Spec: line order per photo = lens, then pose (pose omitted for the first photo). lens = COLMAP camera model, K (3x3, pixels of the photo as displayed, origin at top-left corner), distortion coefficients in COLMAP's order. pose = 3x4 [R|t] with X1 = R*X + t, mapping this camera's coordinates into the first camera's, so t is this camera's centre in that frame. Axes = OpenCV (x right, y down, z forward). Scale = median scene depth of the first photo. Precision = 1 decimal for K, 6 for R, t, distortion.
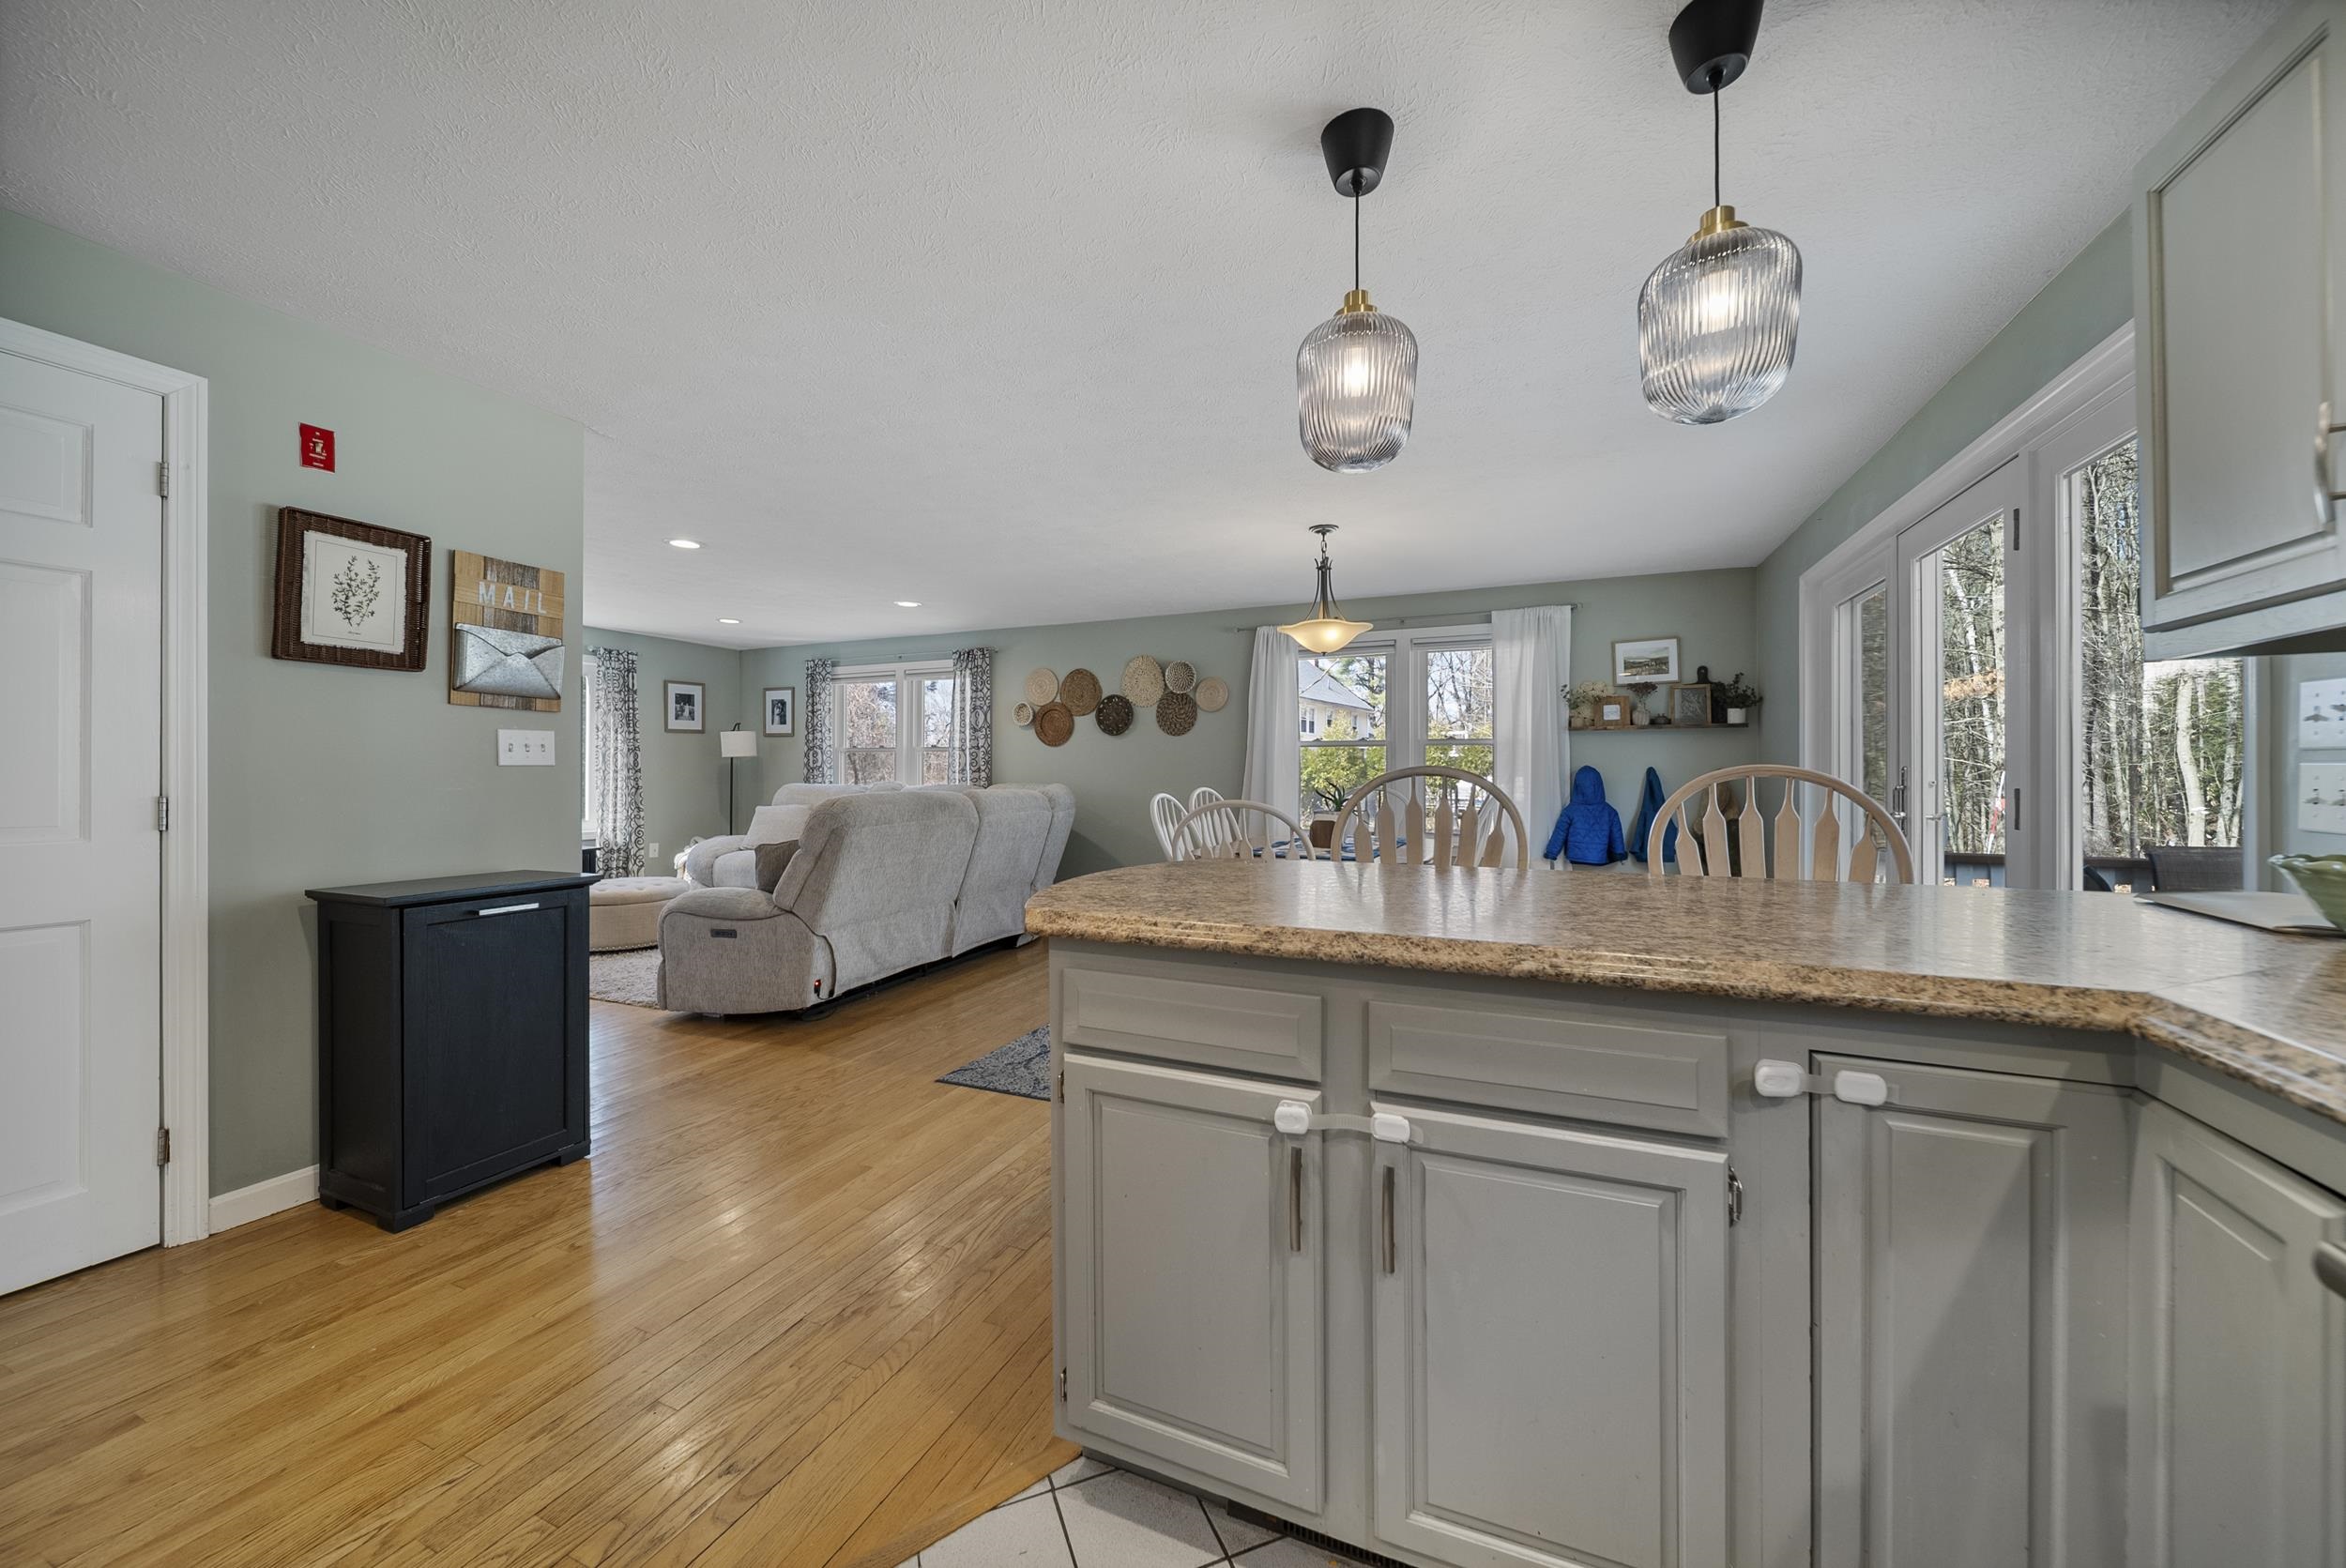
lens RADIAL K [[843.9, 0, 1168.9], [0, 843.9, 777.1], [0, 0, 1]] dist [-0.000382, -0.000078]
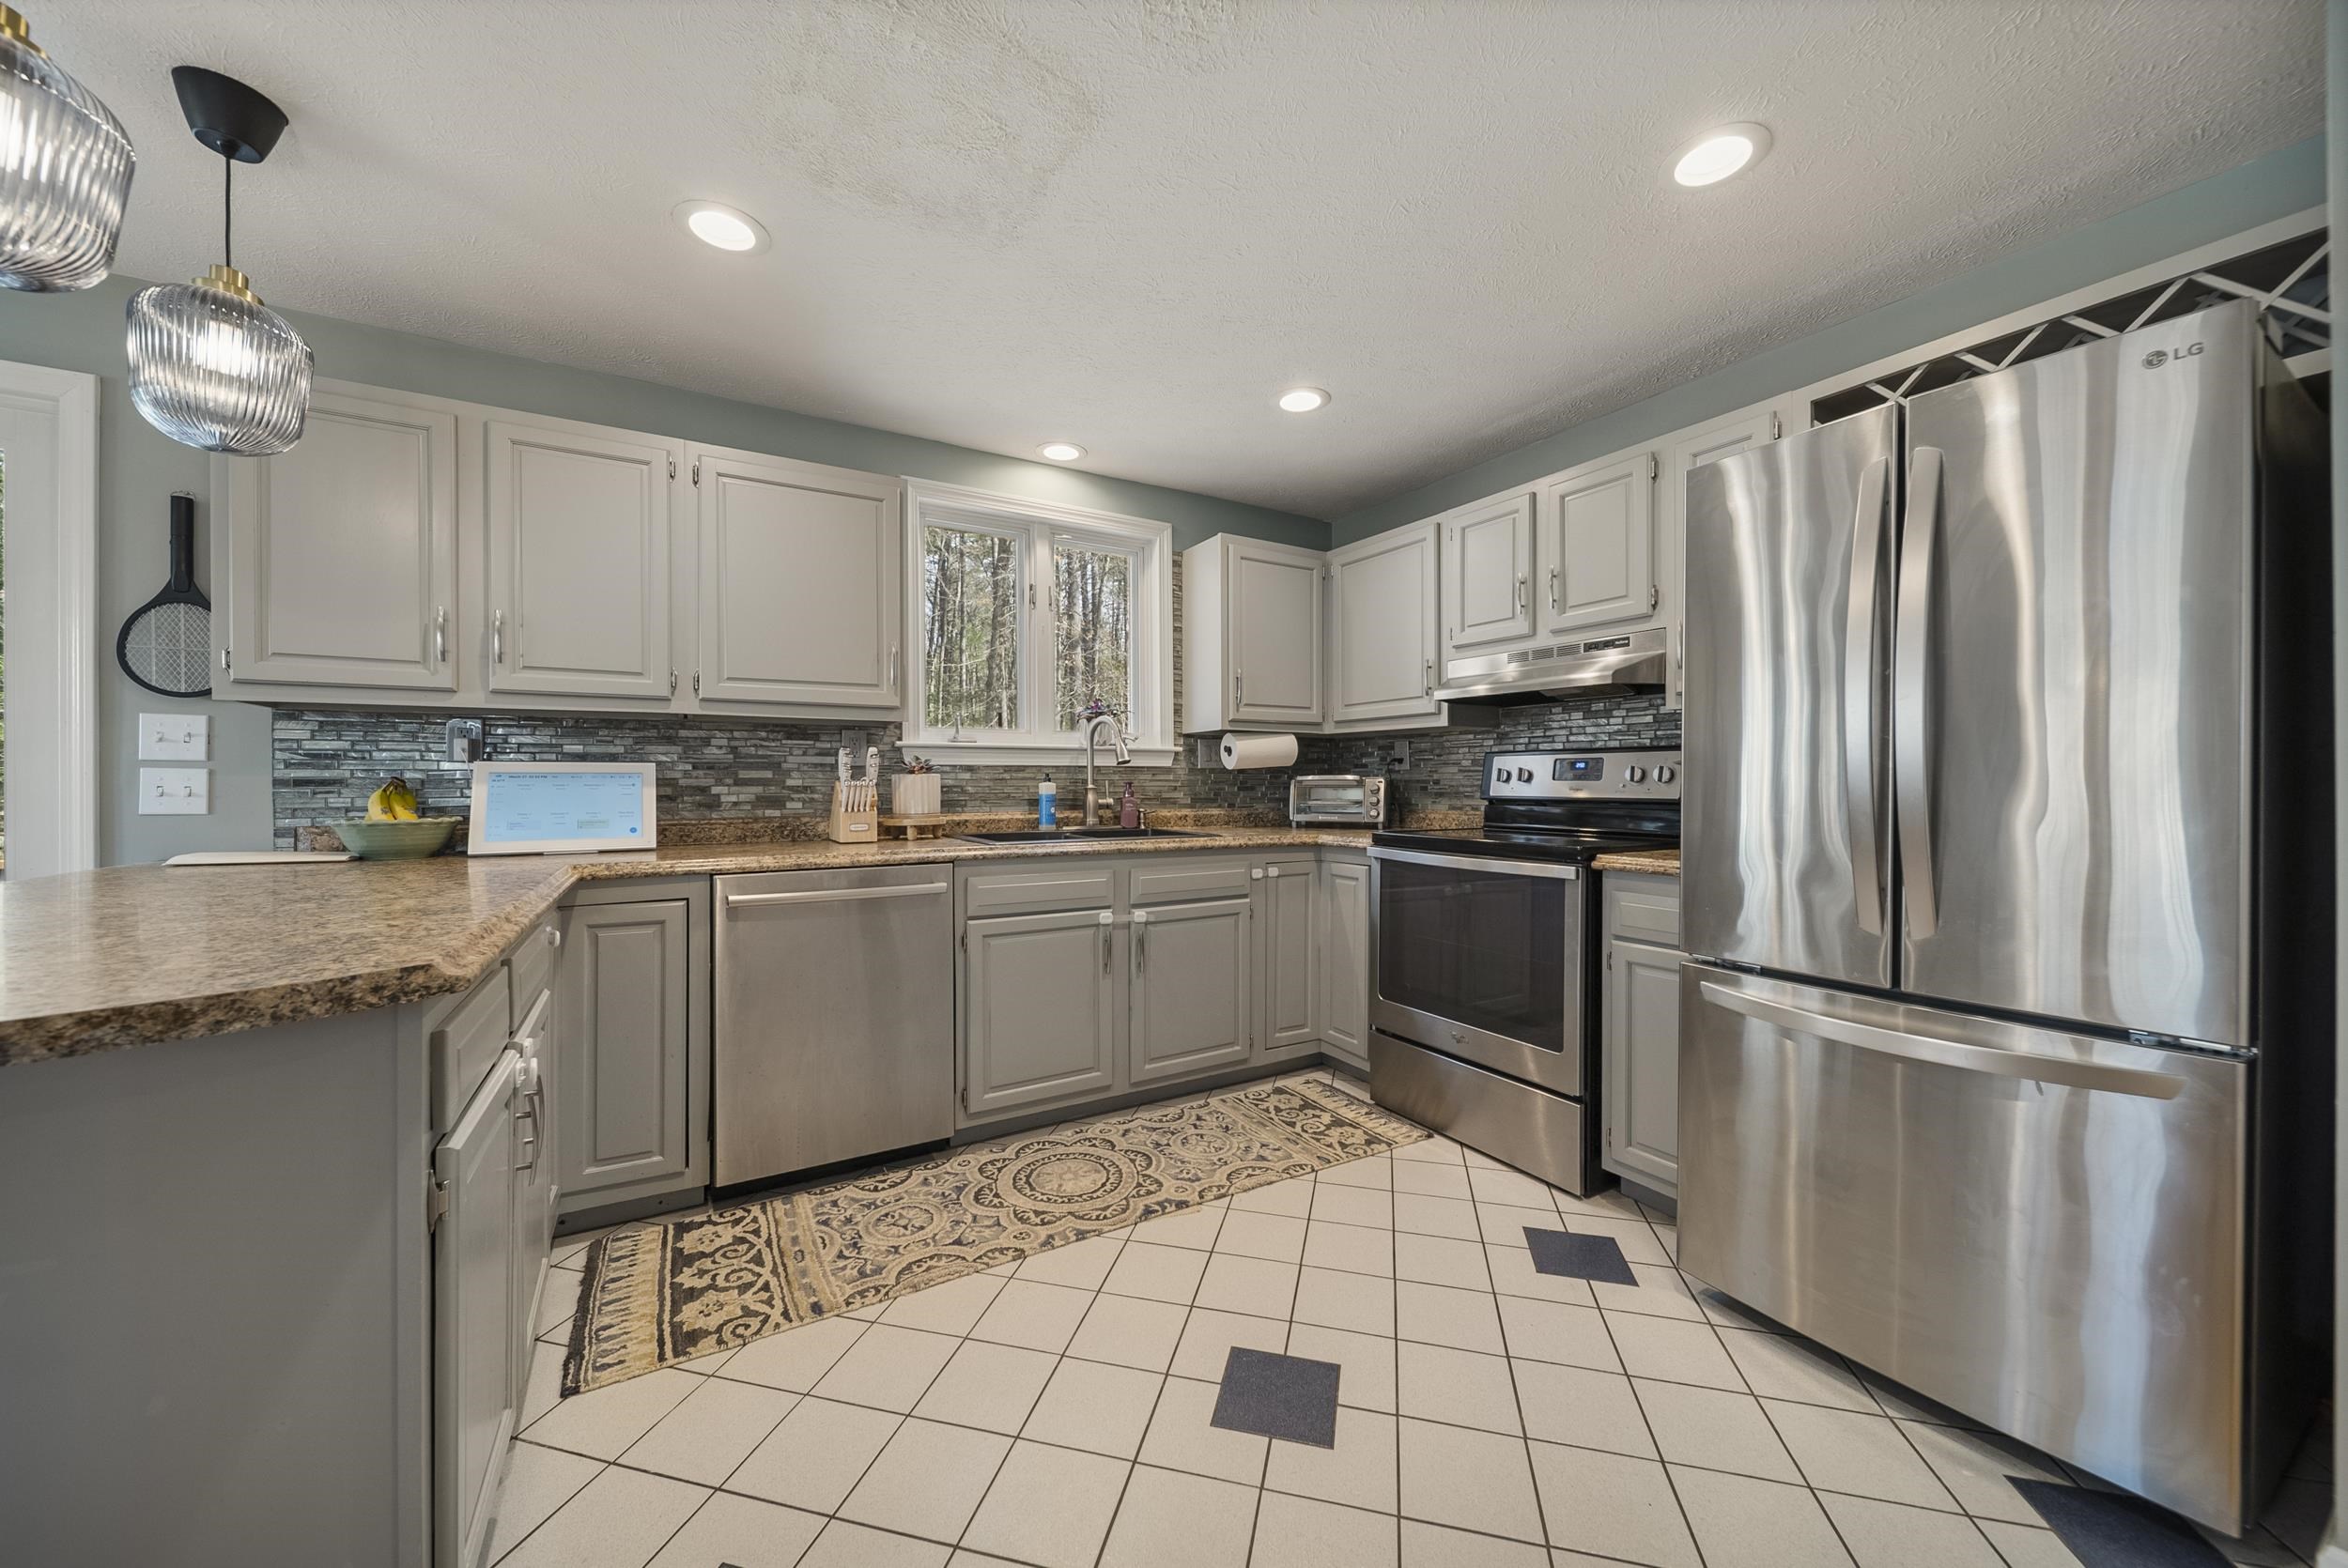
lens RADIAL K [[826.1, 0, 1174.0], [0, 826.1, 784.0], [0, 0, 1]] dist [-0.000676, -0.000071]
pose [[-0.811633, 0.000317, 0.584167, -0.361848], [0.001749, 0.999997, 0.001888, 0.003806], [-0.584164, 0.002554, -0.811631, 0.414609]]
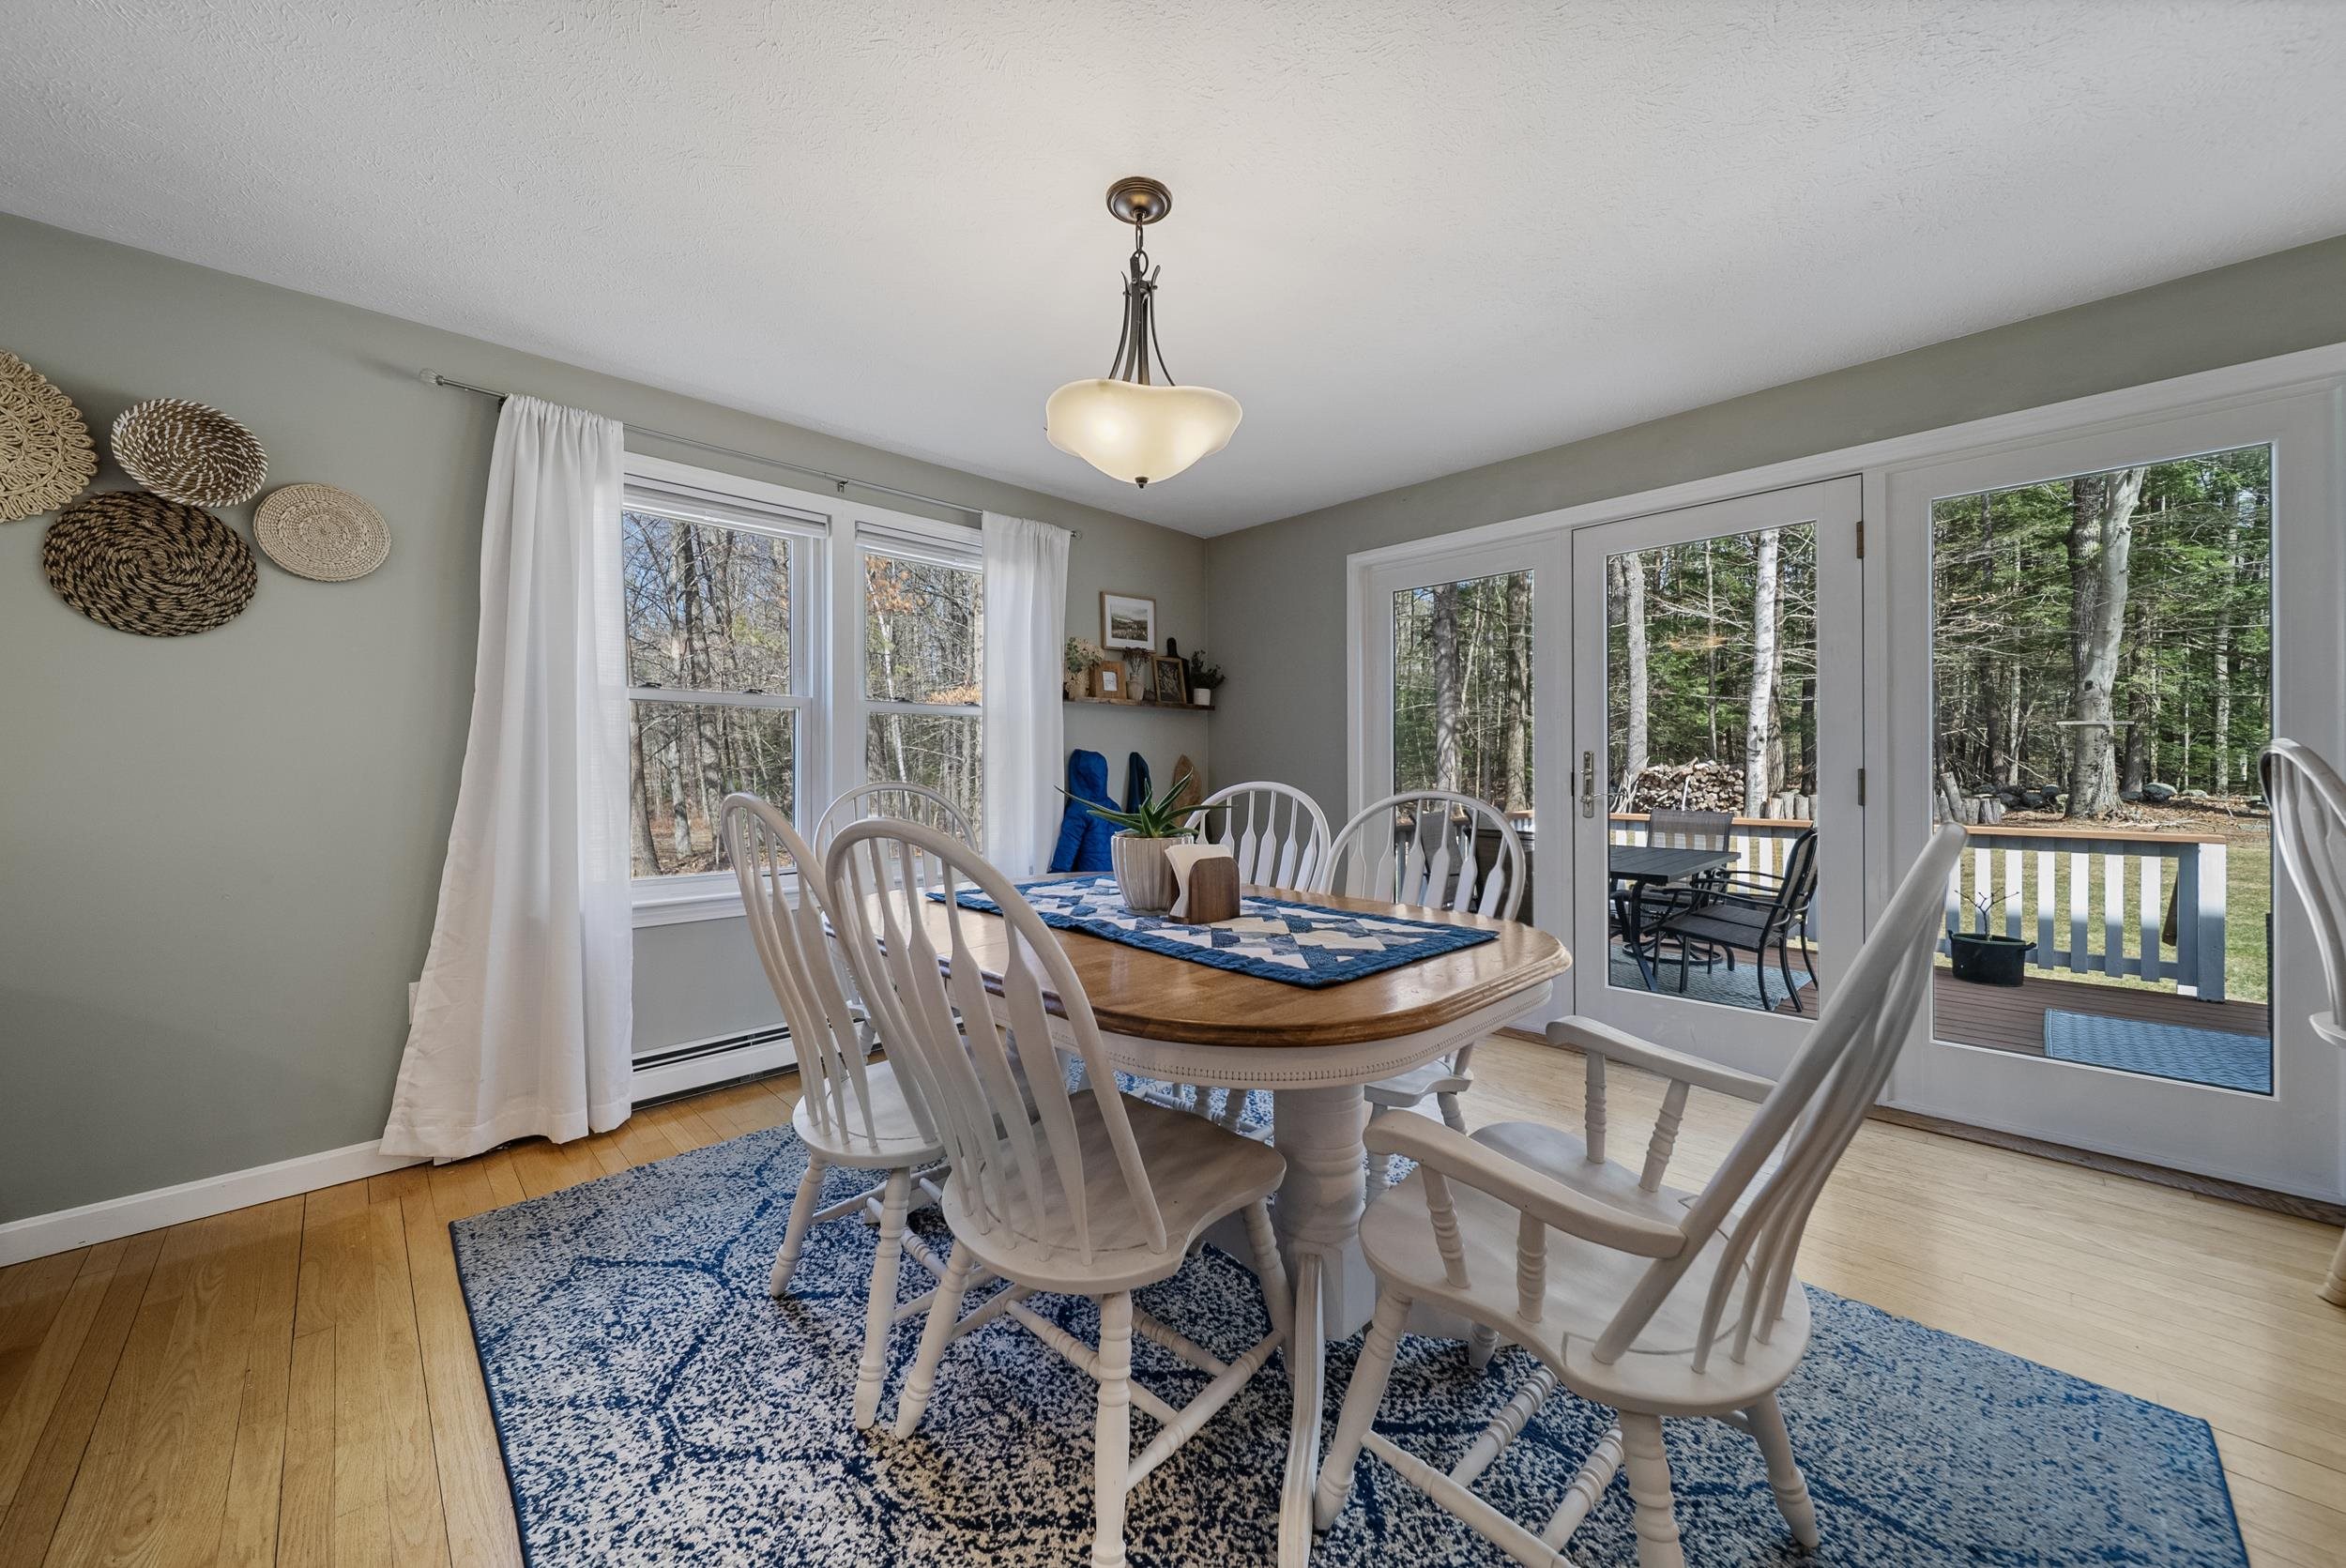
lens RADIAL K [[848.1, 0, 1174.4], [0, 848.1, 769.3], [0, 0, 1]] dist [-0.000013, -0.000069]
pose [[0.371375, -0.004808, 0.928471, -0.247405], [0.004818, 0.999983, 0.003252, 0.002984], [-0.928471, 0.003266, 0.371392, 0.896116]]
